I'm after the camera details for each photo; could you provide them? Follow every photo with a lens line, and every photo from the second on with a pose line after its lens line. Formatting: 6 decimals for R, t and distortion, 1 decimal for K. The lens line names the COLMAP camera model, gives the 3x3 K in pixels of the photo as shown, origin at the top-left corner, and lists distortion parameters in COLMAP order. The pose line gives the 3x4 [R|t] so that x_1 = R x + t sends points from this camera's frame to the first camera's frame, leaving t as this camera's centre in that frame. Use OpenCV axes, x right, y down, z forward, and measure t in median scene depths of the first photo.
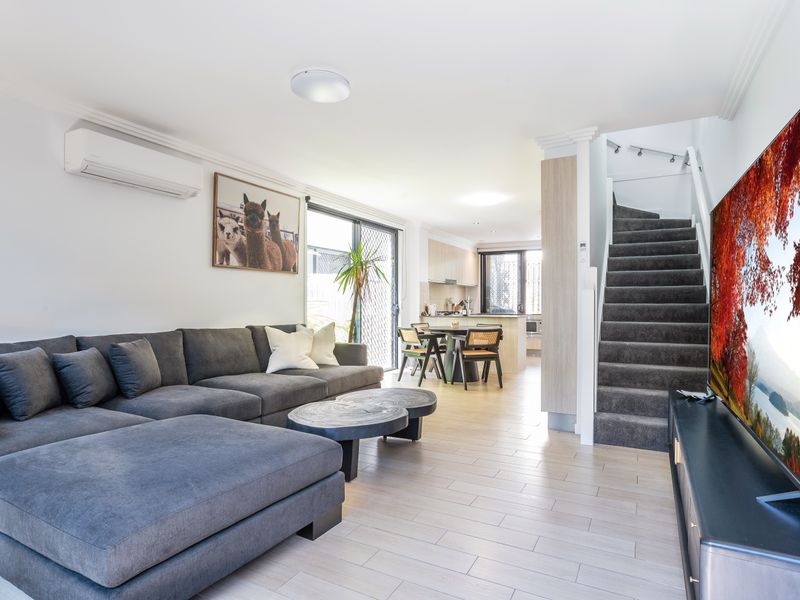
lens RADIAL K [[468.9, 0, 400.0], [0, 468.9, 300.0], [0, 0, 1]] dist [-0.053111, -0.001008]
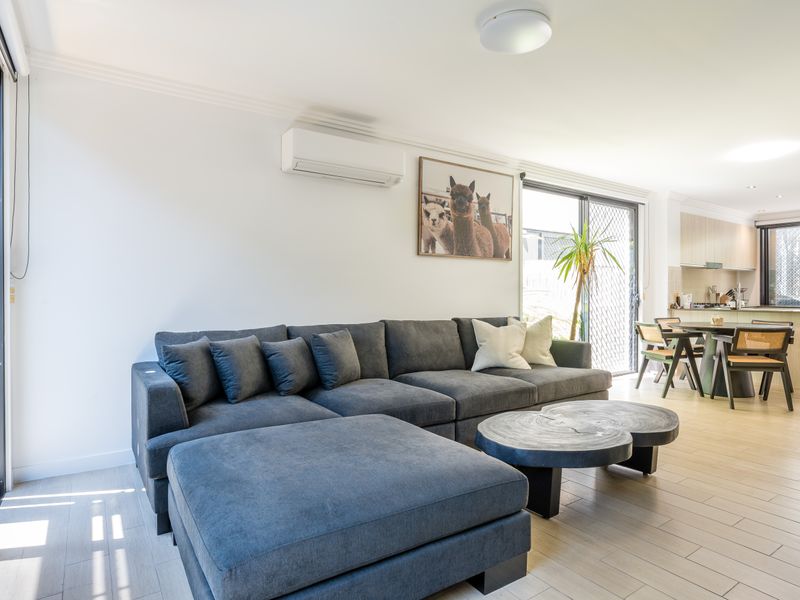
lens RADIAL K [[484.1, 0, 402.0], [0, 484.1, 295.3], [0, 0, 1]] dist [-0.065363, 0.038612]
pose [[0.885183, -0.000506, -0.465242, 0.029474], [0.005949, 0.999930, 0.010232, -0.000243], [0.465205, -0.011825, 0.885124, 0.101141]]
